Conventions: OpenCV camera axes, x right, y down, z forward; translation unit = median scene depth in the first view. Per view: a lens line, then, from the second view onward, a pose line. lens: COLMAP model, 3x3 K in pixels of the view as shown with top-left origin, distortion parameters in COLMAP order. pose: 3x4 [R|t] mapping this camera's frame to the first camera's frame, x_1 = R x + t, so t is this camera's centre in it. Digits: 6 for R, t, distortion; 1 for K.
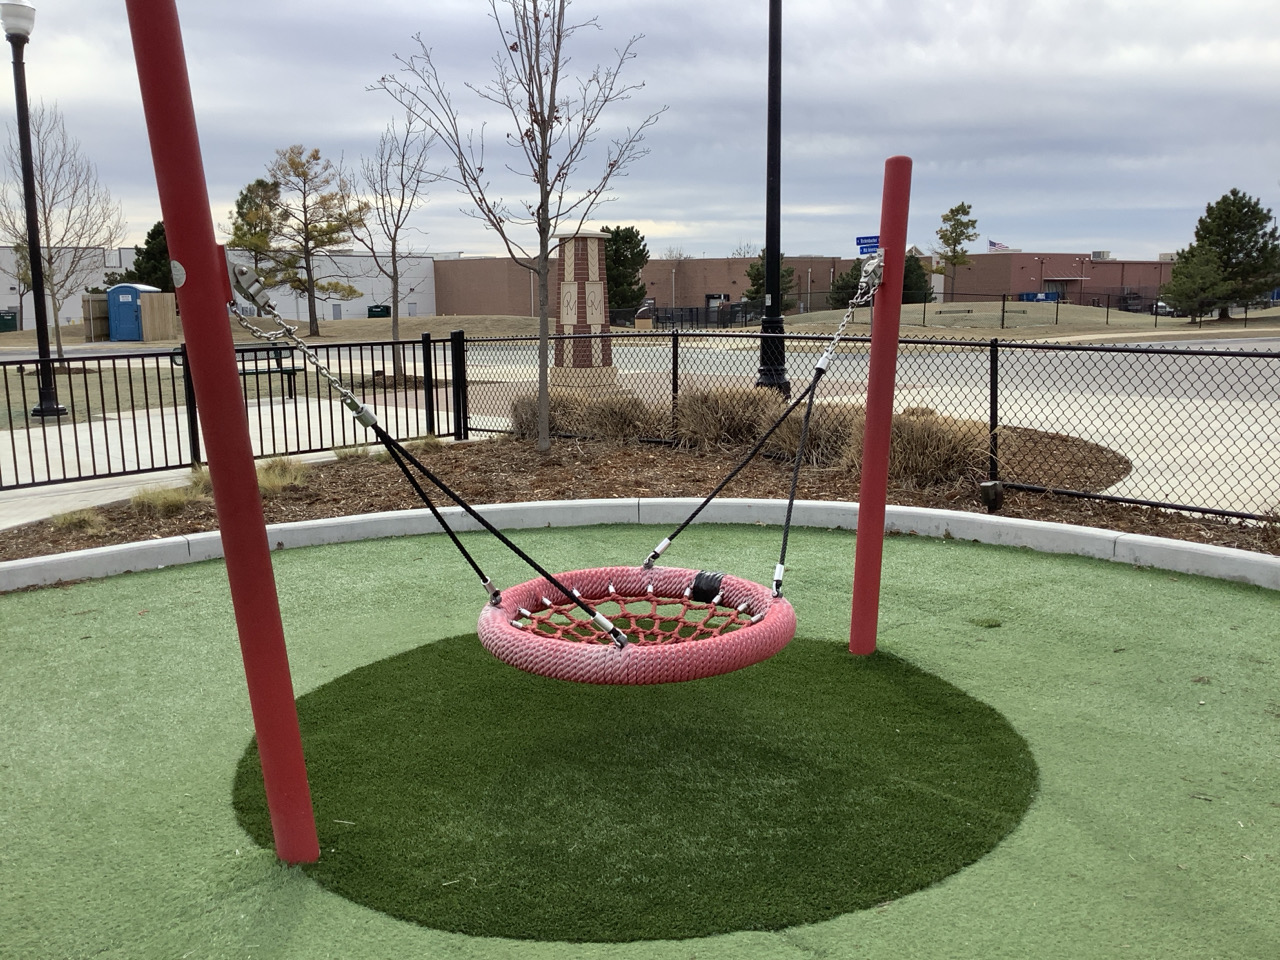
lens RADIAL K [[1157.1, 0, 638.9], [0, 1157.1, 480.8], [0, 0, 1]] dist [0.004802, -0.004064]
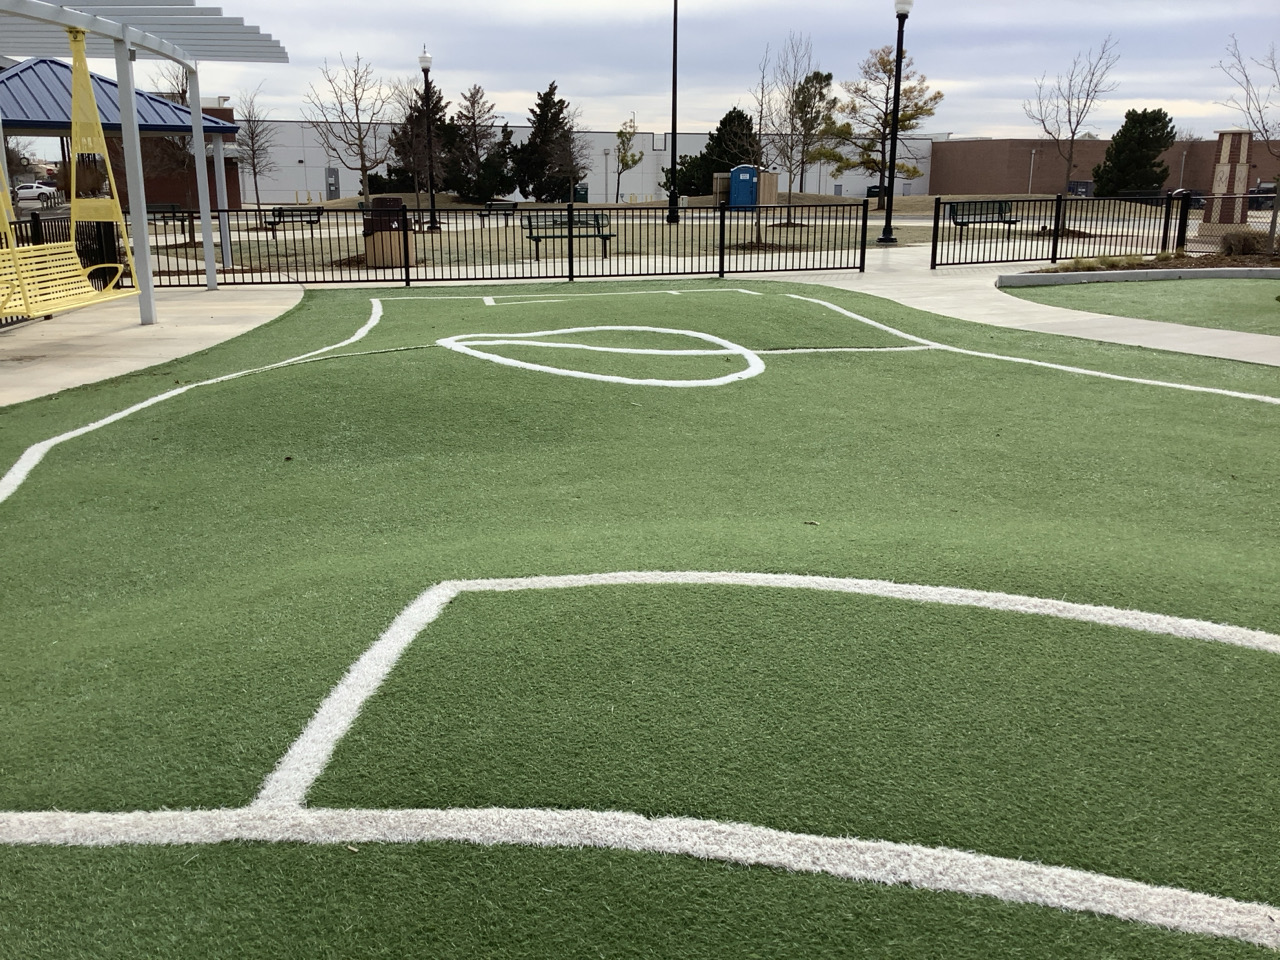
lens RADIAL K [[1157.1, 0, 641.5], [0, 1157.1, 478.2], [0, 0, 1]] dist [0.004802, -0.004064]
pose [[0.931002, 0.098331, -0.351521, -0.065312], [-0.064520, 0.992199, 0.106668, 0.037395], [0.359267, -0.076628, 0.930083, -0.214836]]
